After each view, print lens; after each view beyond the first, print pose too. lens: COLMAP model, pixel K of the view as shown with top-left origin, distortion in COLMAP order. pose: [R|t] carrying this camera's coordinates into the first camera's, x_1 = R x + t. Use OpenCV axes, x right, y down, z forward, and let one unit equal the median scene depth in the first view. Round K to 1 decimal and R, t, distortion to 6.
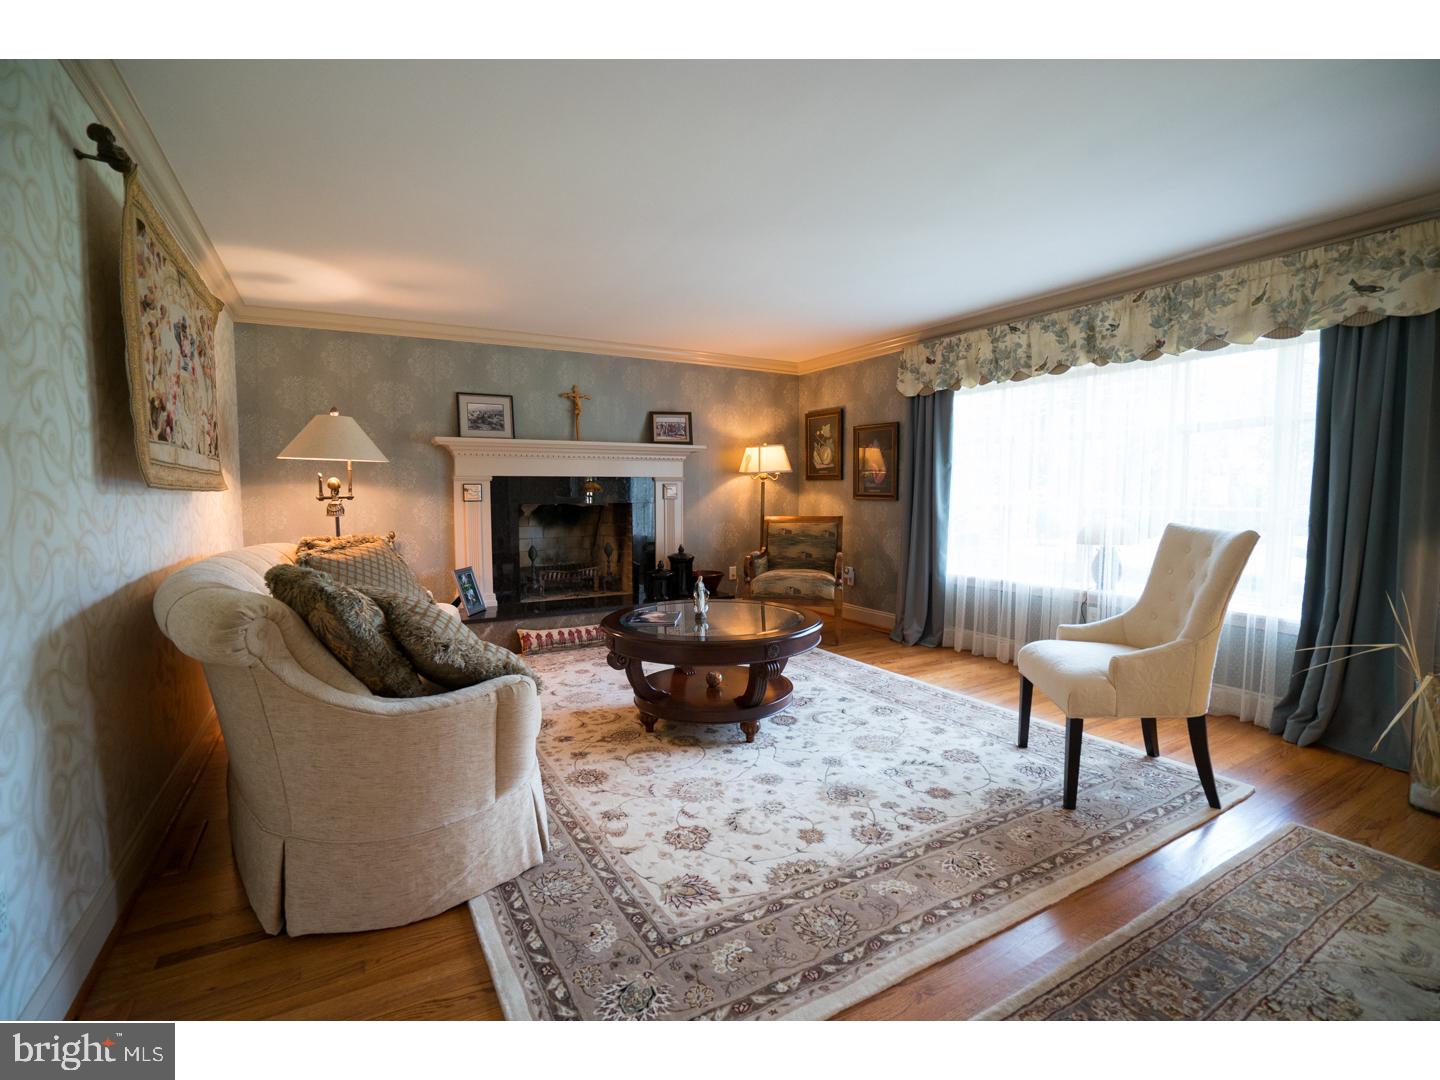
lens RADIAL K [[661.3, 0, 716.4], [0, 661.3, 539.8], [0, 0, 1]] dist [-0.027677, 0.004734]
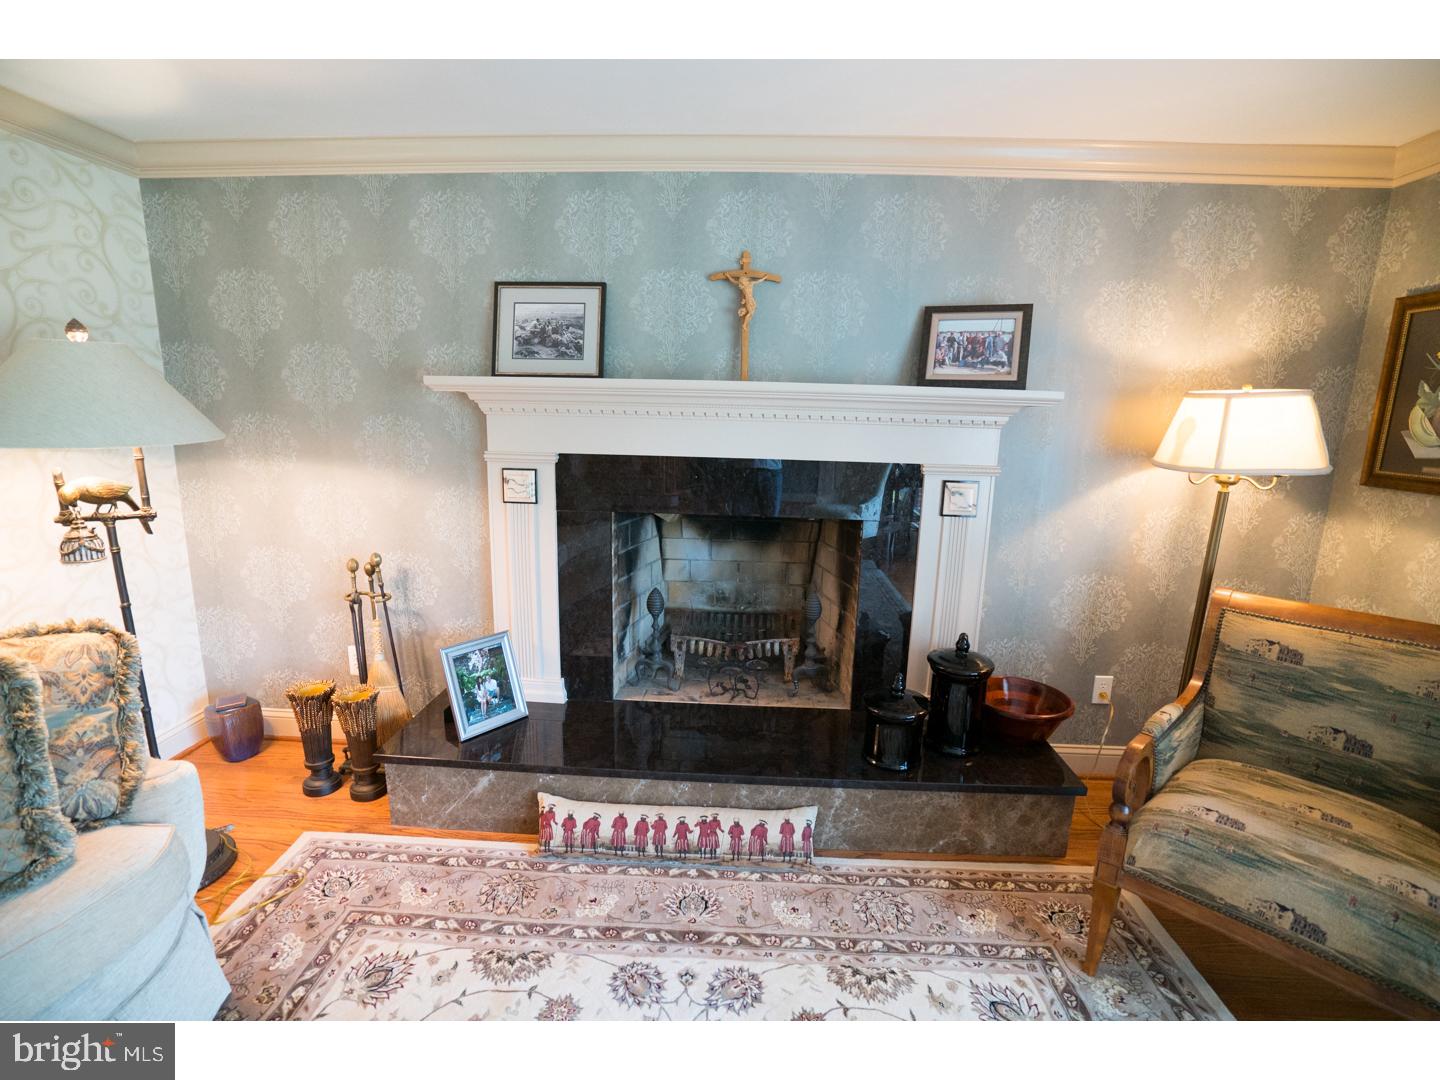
lens RADIAL K [[661.3, 0, 731.5], [0, 661.3, 546.5], [0, 0, 1]] dist [-0.027677, 0.004734]
pose [[0.849632, 0.128552, -0.511469, 0.028324], [-0.066423, 0.988198, 0.138034, -0.093470], [0.523177, -0.083304, 0.848143, 0.570753]]
